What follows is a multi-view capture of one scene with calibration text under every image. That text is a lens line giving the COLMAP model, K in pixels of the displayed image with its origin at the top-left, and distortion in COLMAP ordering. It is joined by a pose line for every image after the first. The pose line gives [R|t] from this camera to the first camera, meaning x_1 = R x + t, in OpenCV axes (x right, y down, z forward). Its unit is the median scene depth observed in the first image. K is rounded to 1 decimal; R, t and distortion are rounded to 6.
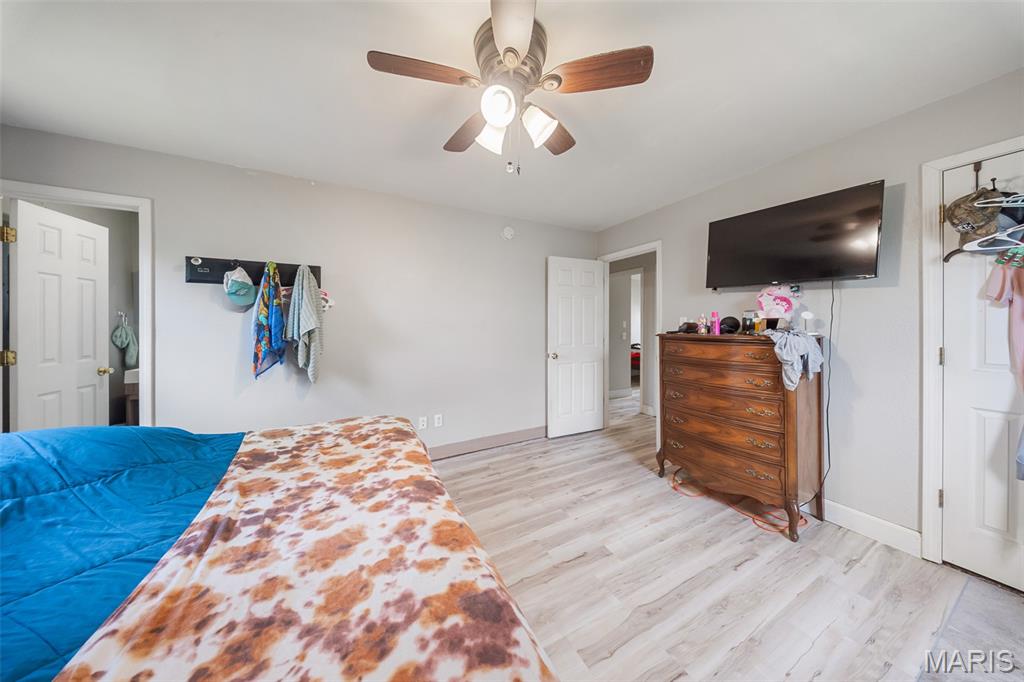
lens RADIAL K [[304.7, 0, 502.4], [0, 304.7, 327.1], [0, 0, 1]] dist [0.005018, -0.000708]
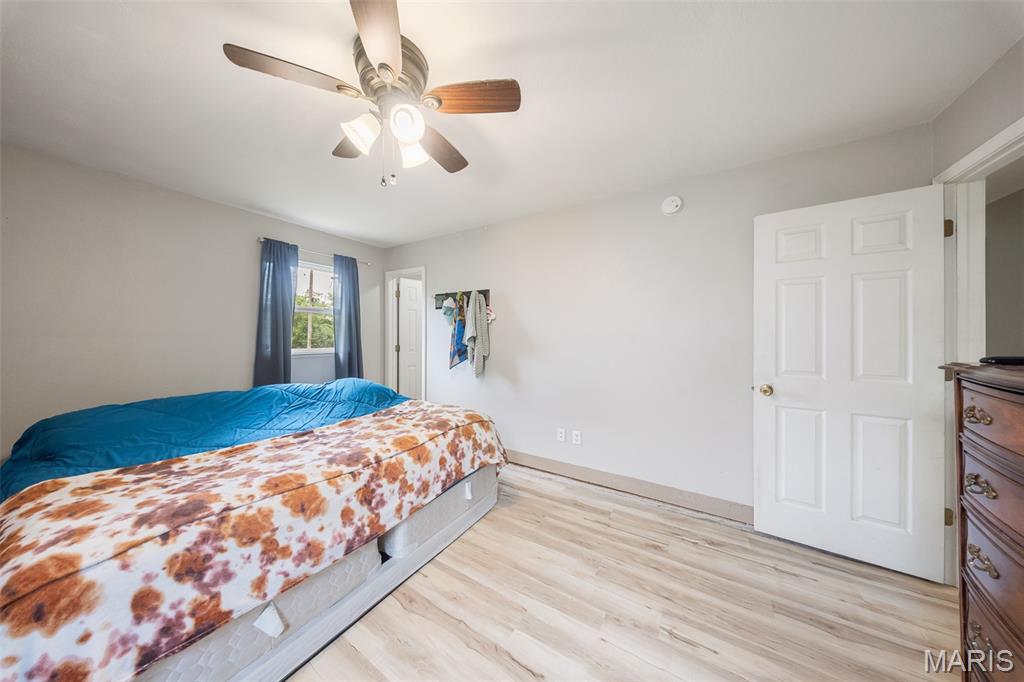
lens RADIAL K [[304.7, 0, 512.0], [0, 304.7, 333.2], [0, 0, 1]] dist [0.005018, -0.000708]
pose [[0.519759, -0.000318, -0.854313, 0.646761], [-0.009119, 0.999941, -0.005920, -0.003515], [0.854264, 0.010868, 0.519726, 0.471889]]
